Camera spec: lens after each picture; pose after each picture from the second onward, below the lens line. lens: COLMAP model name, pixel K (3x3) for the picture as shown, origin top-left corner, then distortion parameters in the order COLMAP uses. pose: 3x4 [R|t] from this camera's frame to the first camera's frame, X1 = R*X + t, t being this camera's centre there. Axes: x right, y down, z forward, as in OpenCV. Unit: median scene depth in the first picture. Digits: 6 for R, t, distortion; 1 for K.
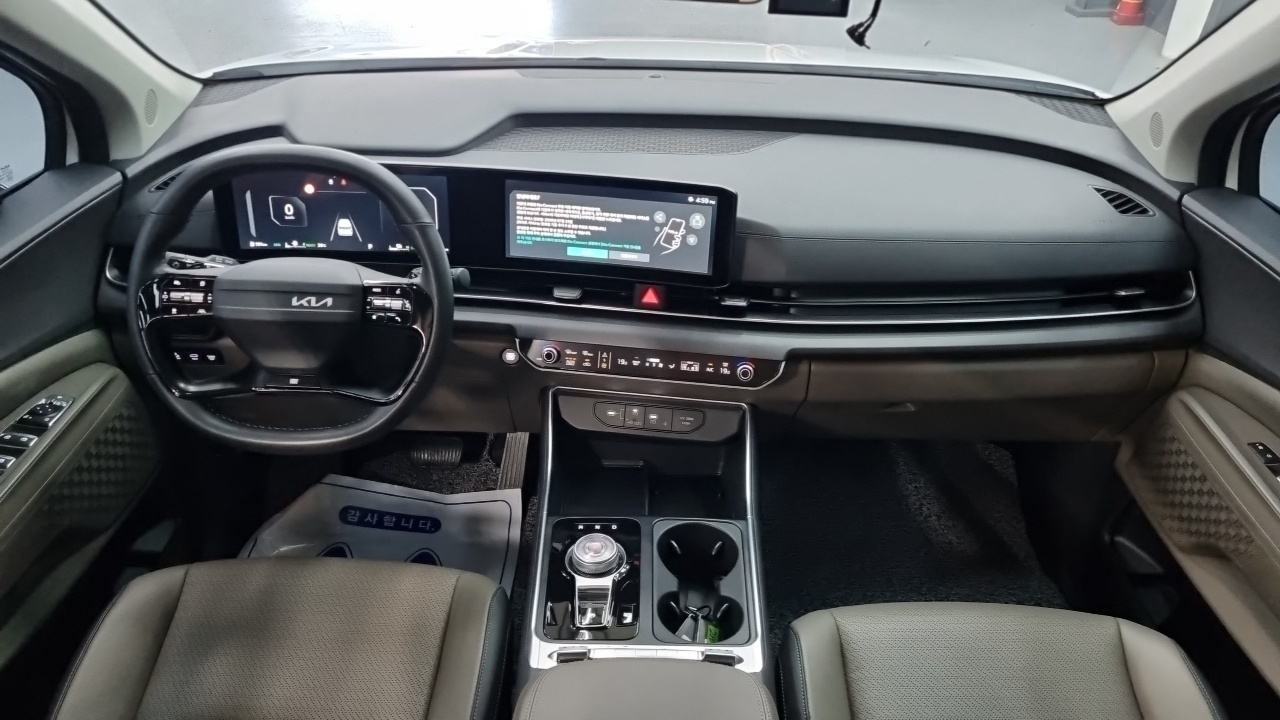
lens RADIAL K [[975.9, 0, 653.4], [0, 975.9, 354.9], [0, 0, 1]] dist [0.057202, -0.016422]
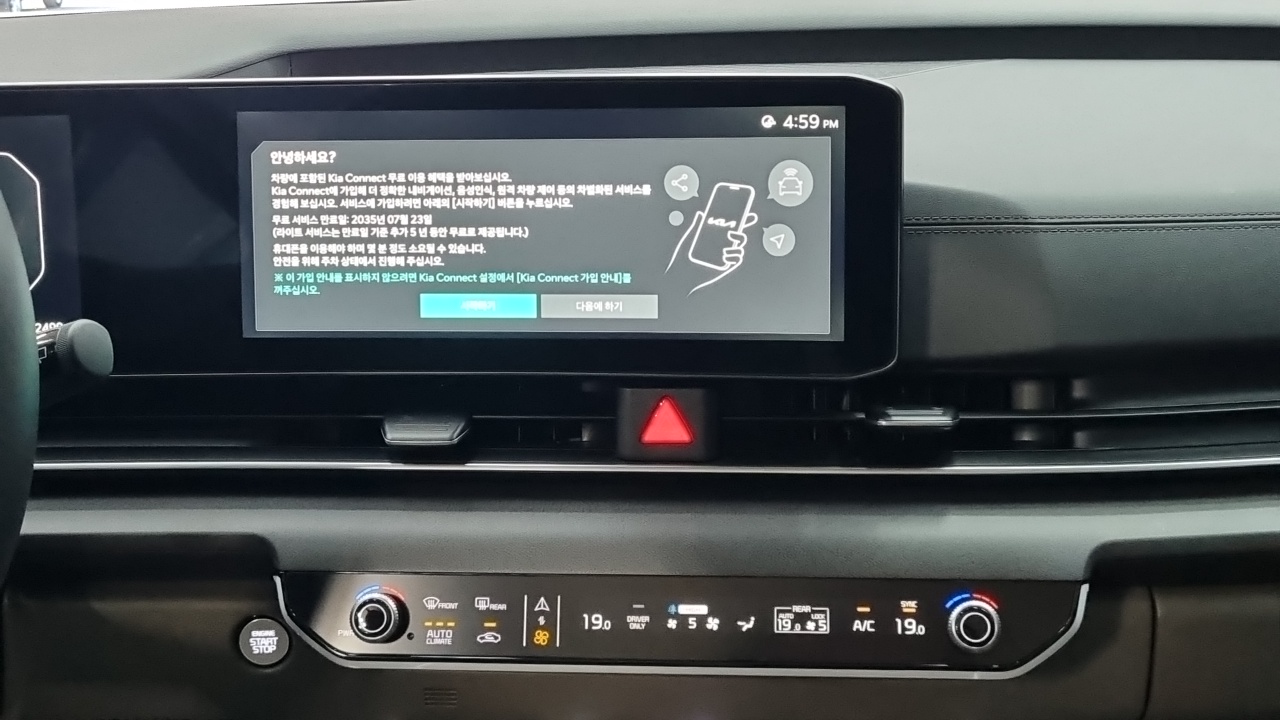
lens RADIAL K [[1465.1, 0, 637.6], [0, 1465.1, 358.0], [0, 0, 1]] dist [0.043834, 0.000000]
pose [[0.997522, -0.058332, 0.039341, -0.032649], [0.067241, 0.954961, -0.289011, 0.067647], [-0.020711, 0.290940, 0.956517, 0.506893]]
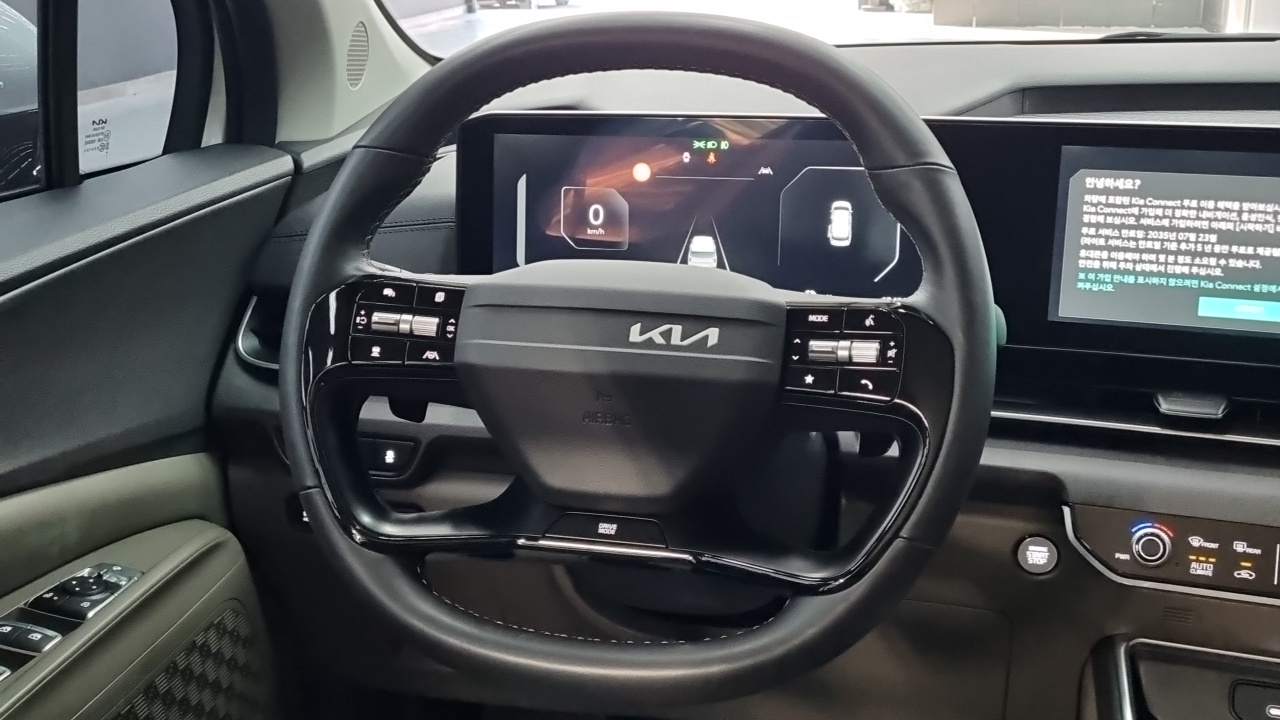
lens RADIAL K [[1465.1, 0, 640.7], [0, 1465.1, 350.6], [0, 0, 1]] dist [0.043834, 0.000000]
pose [[0.976707, 0.023007, -0.213341, -0.191486], [-0.077744, 0.964625, -0.251900, 0.098518], [0.199999, 0.262618, 0.943945, 0.334919]]
